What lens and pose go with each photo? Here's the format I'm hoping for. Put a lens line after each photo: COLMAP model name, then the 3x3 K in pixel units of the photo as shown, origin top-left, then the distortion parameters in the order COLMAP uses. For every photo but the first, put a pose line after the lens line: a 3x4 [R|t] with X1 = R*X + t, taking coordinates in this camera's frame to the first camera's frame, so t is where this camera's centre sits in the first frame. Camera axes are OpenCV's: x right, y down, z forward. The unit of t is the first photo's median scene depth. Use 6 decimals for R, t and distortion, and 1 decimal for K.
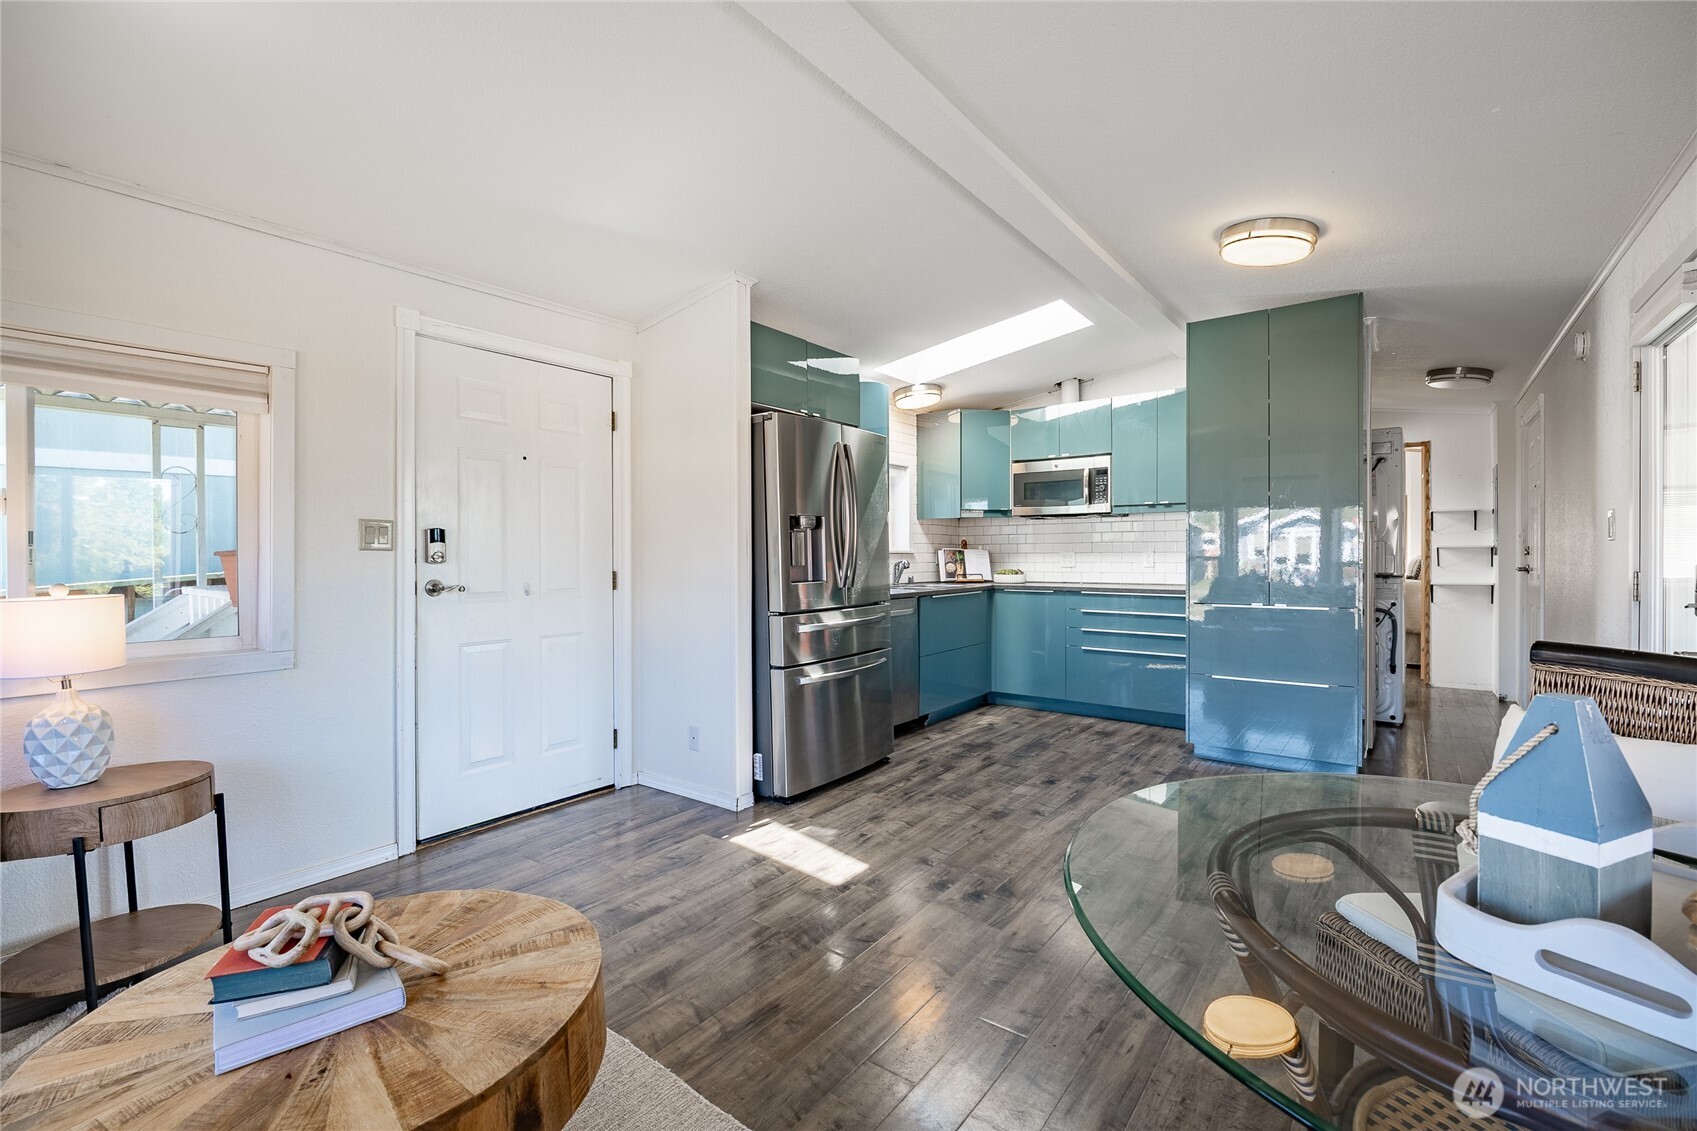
lens RADIAL K [[752.7, 0, 849.3], [0, 752.7, 560.4], [0, 0, 1]] dist [-0.003205, -0.000873]
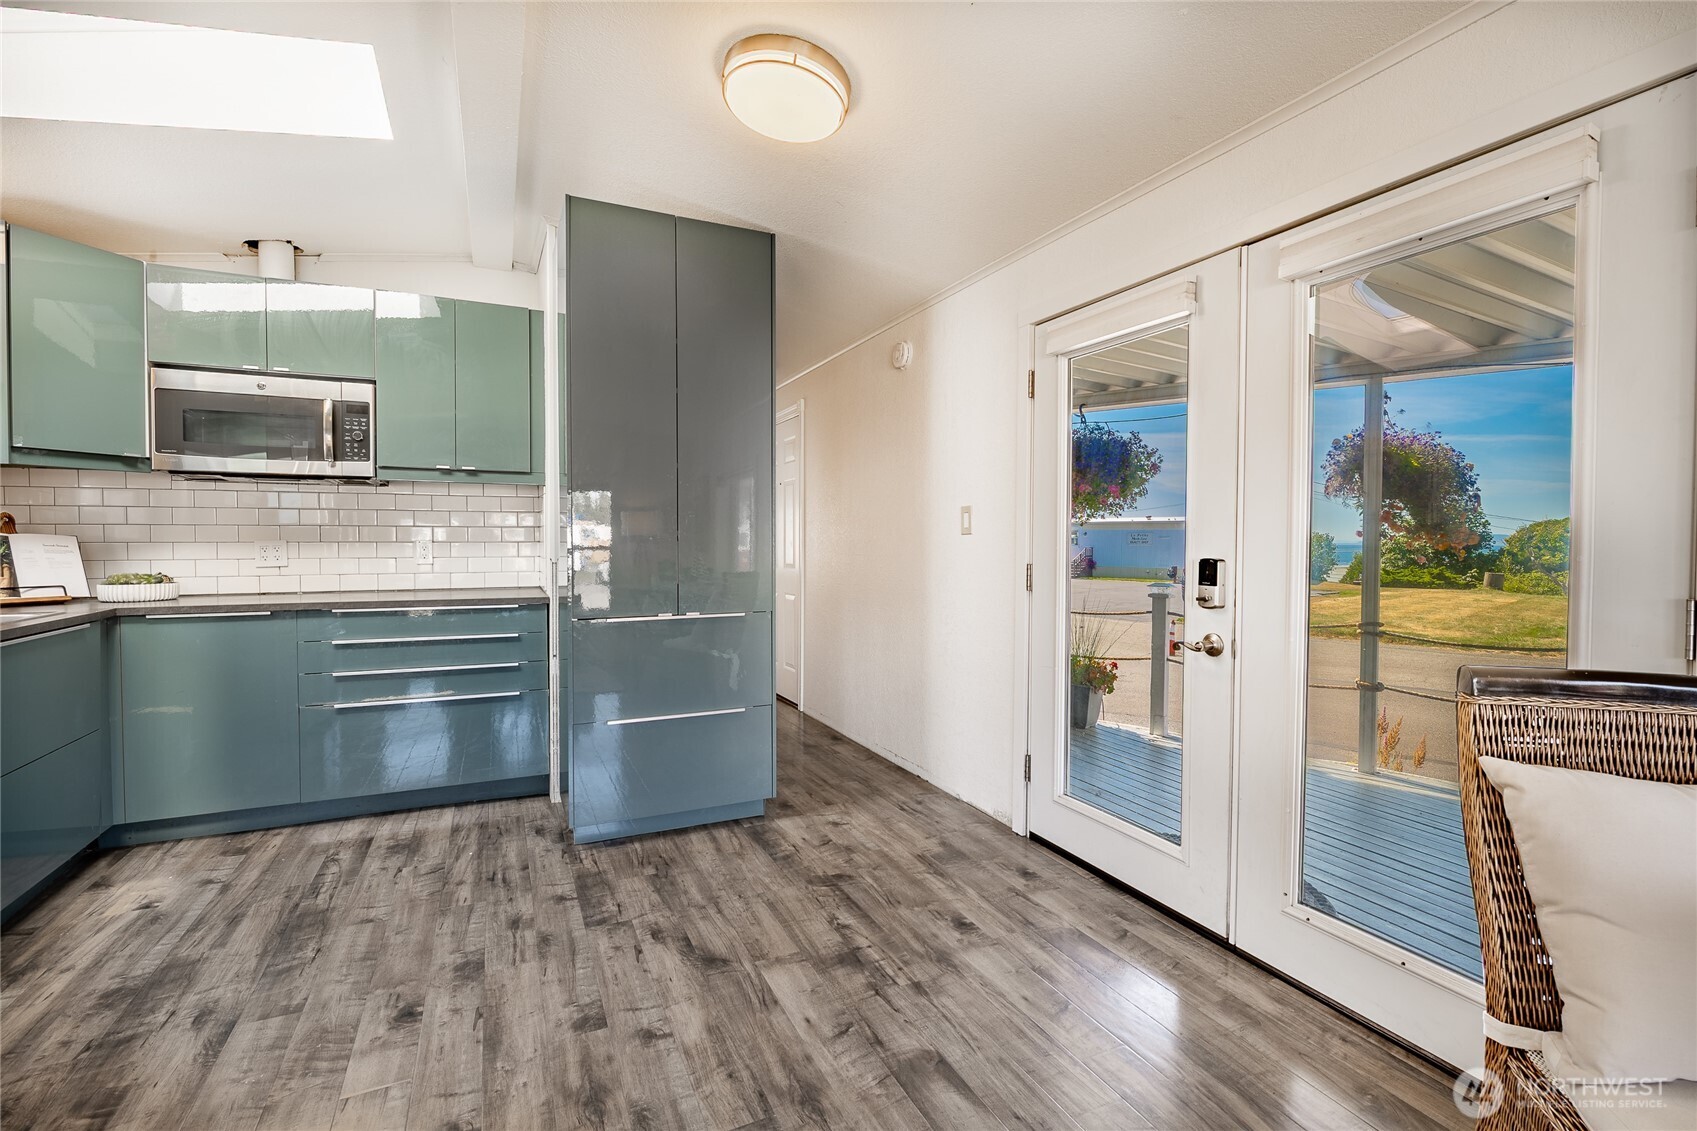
lens RADIAL K [[752.7, 0, 850.7], [0, 752.7, 559.9], [0, 0, 1]] dist [-0.003205, -0.000873]
pose [[0.464673, -0.016222, 0.885334, -0.017341], [0.003501, 0.999858, 0.016483, -0.005096], [-0.885475, -0.004559, 0.464664, 0.367539]]
